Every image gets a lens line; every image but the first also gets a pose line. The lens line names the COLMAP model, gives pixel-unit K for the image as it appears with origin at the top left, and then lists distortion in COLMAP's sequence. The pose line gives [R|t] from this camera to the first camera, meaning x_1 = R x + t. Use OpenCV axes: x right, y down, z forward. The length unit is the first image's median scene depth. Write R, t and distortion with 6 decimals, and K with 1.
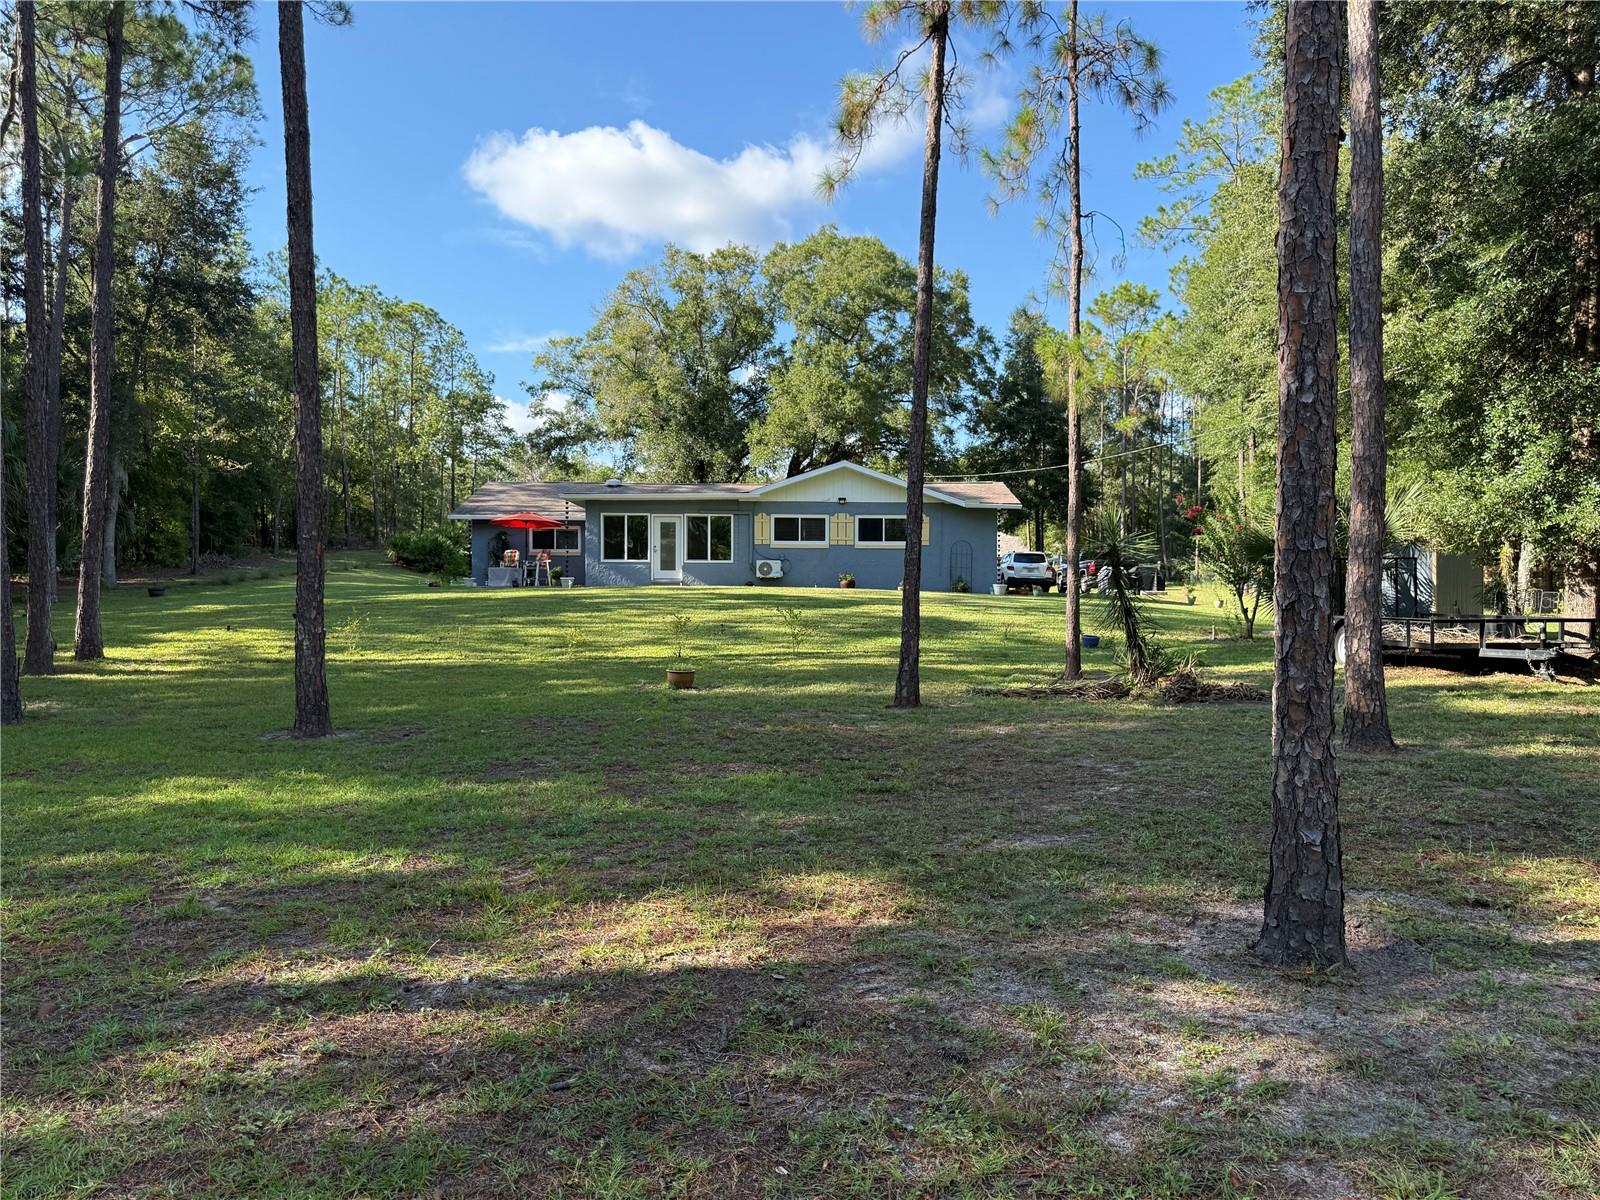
lens RADIAL K [[1106.6, 0, 812.2], [0, 1106.6, 607.7], [0, 0, 1]] dist [0.011752, -0.018158]
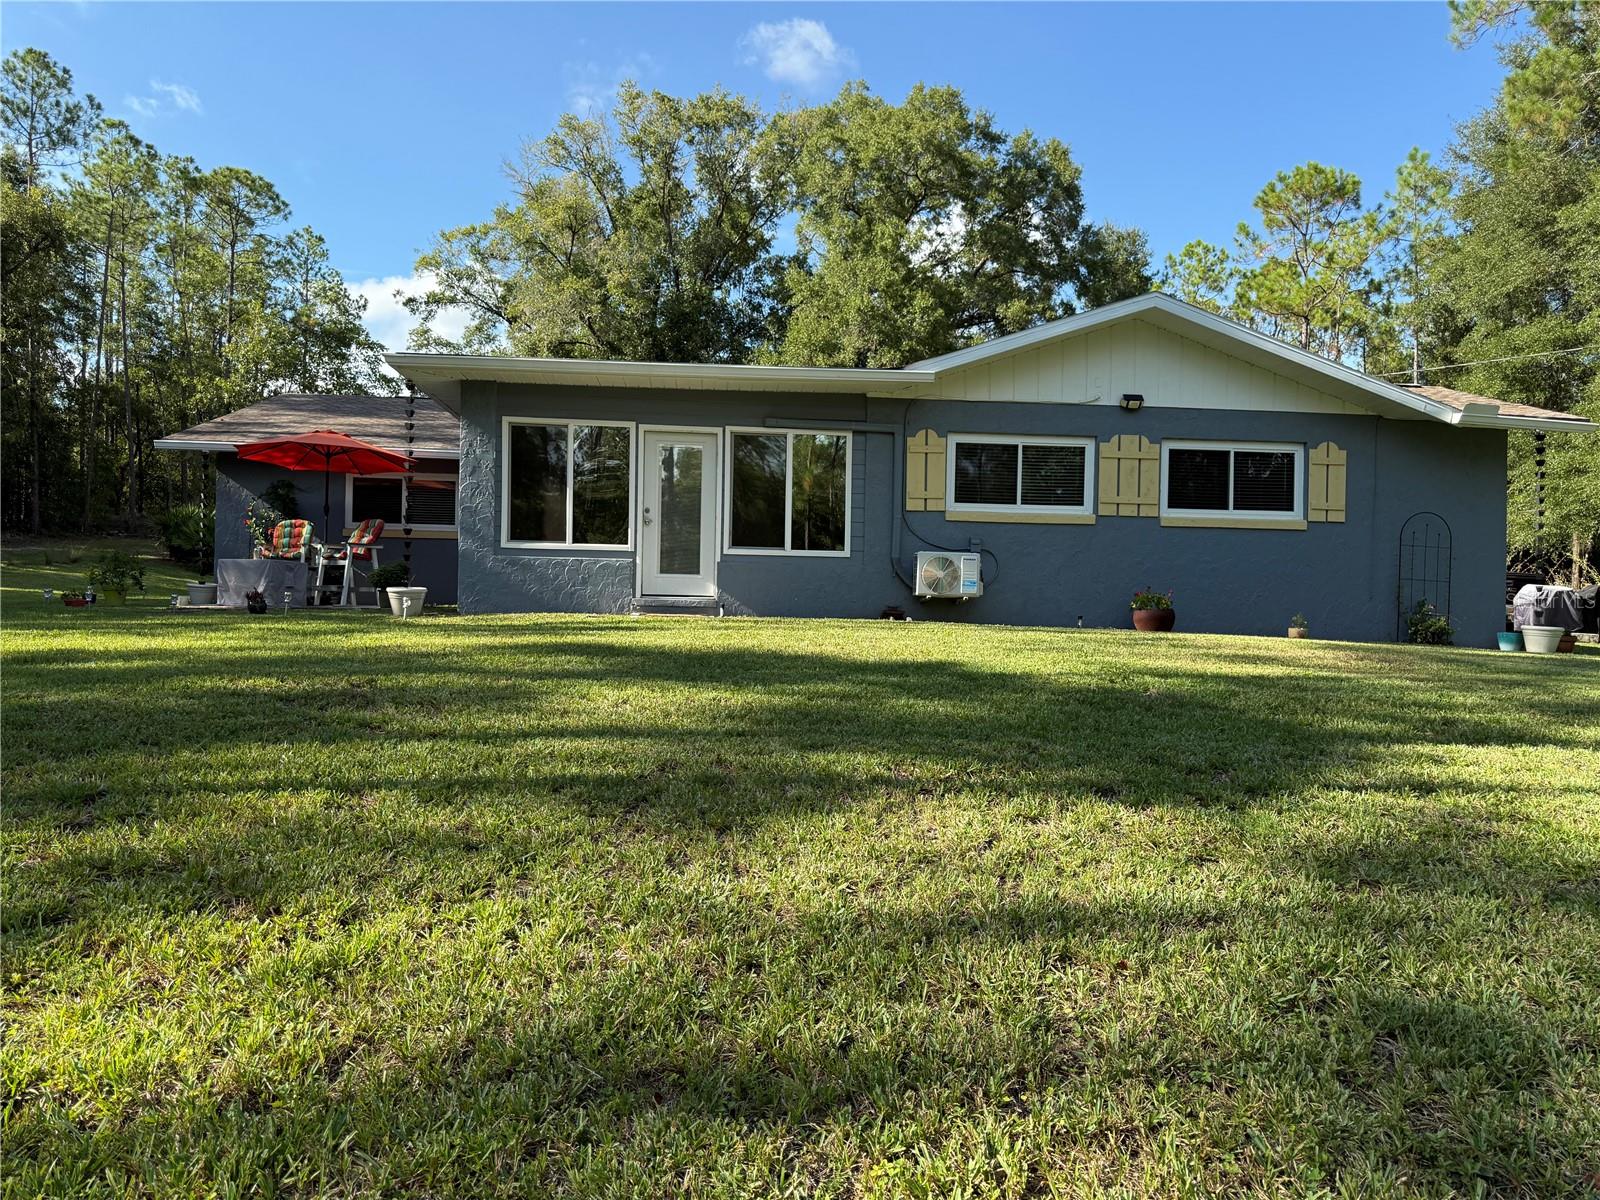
lens RADIAL K [[1106.6, 0, 796.1], [0, 1106.6, 607.6], [0, 0, 1]] dist [0.011752, -0.018158]
pose [[0.998062, 0.018397, 0.059447, -0.066162], [-0.017741, 0.999776, -0.011530, -0.010865], [-0.059646, 0.010453, 0.998165, 0.364702]]
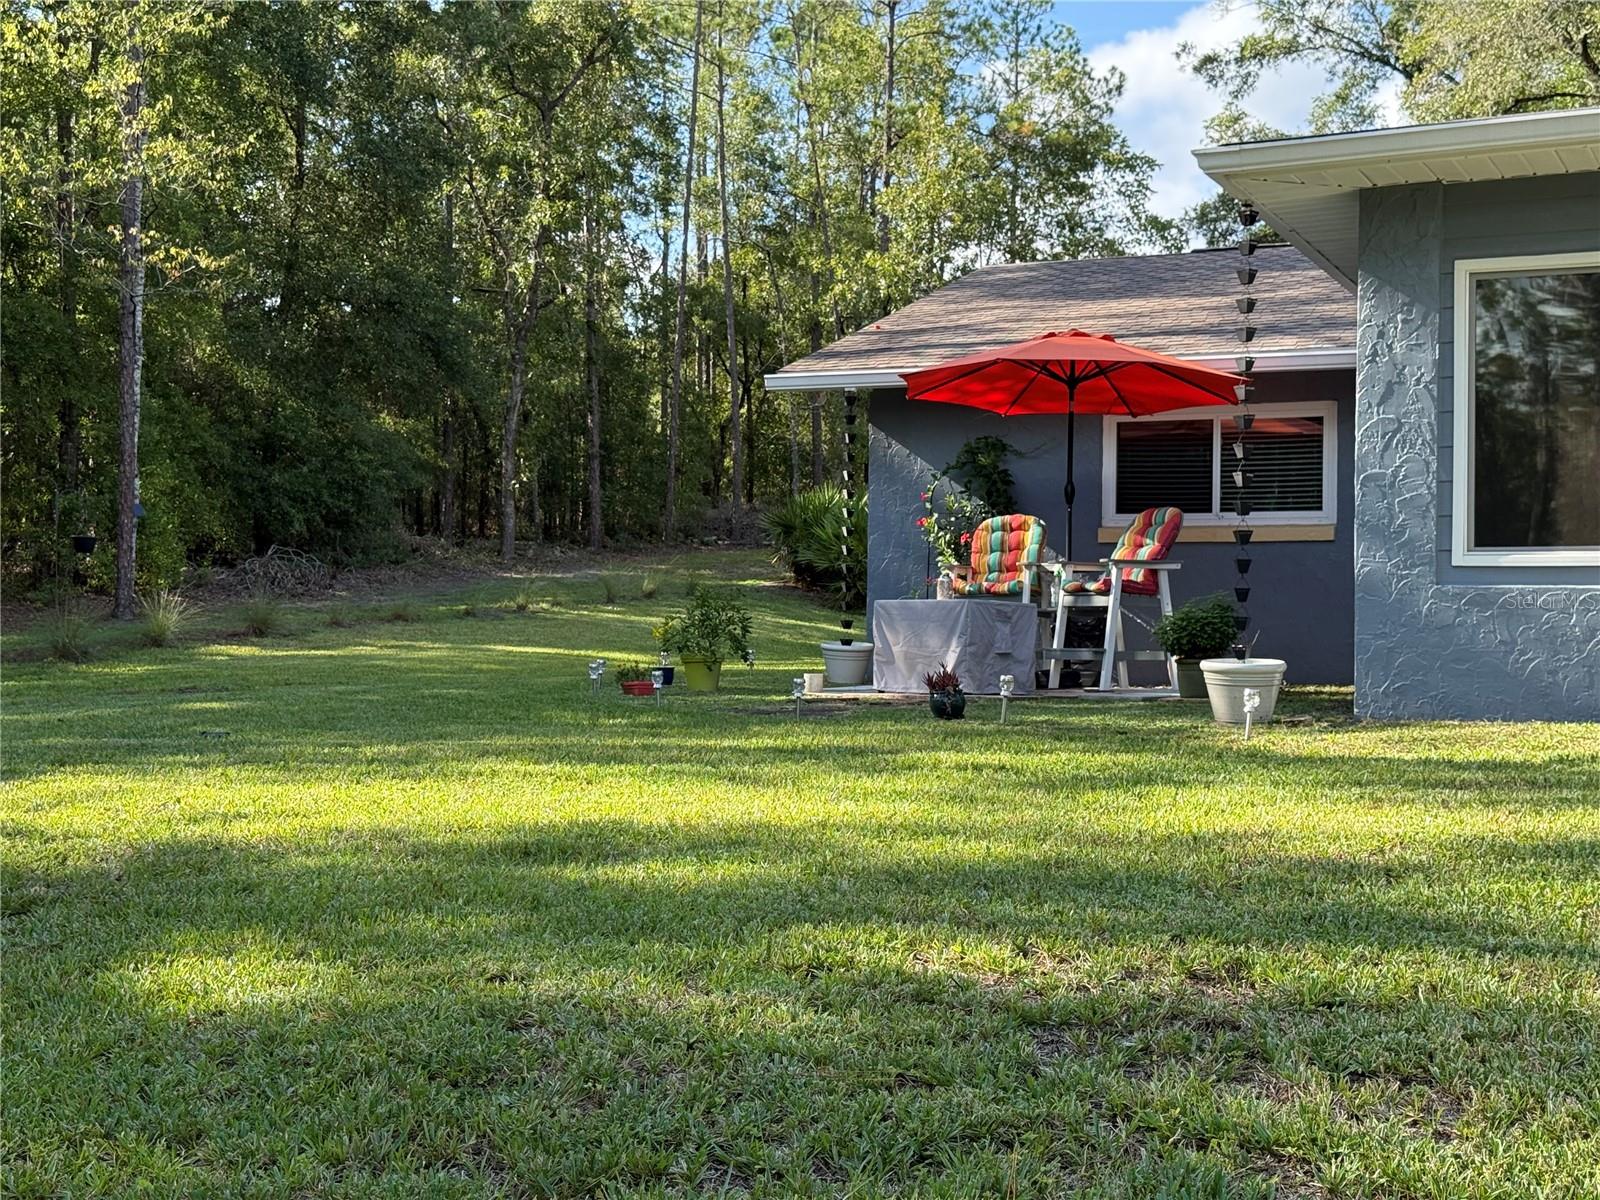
lens RADIAL K [[2194.6, 0, 797.8], [0, 2194.6, 602.1], [0, 0, 1]] dist [0.118803, 0.000000]
pose [[0.898372, 0.001336, -0.439233, -0.078780], [-0.015031, 0.999503, -0.027702, -0.015042], [0.438977, 0.031489, 0.897946, 0.391769]]
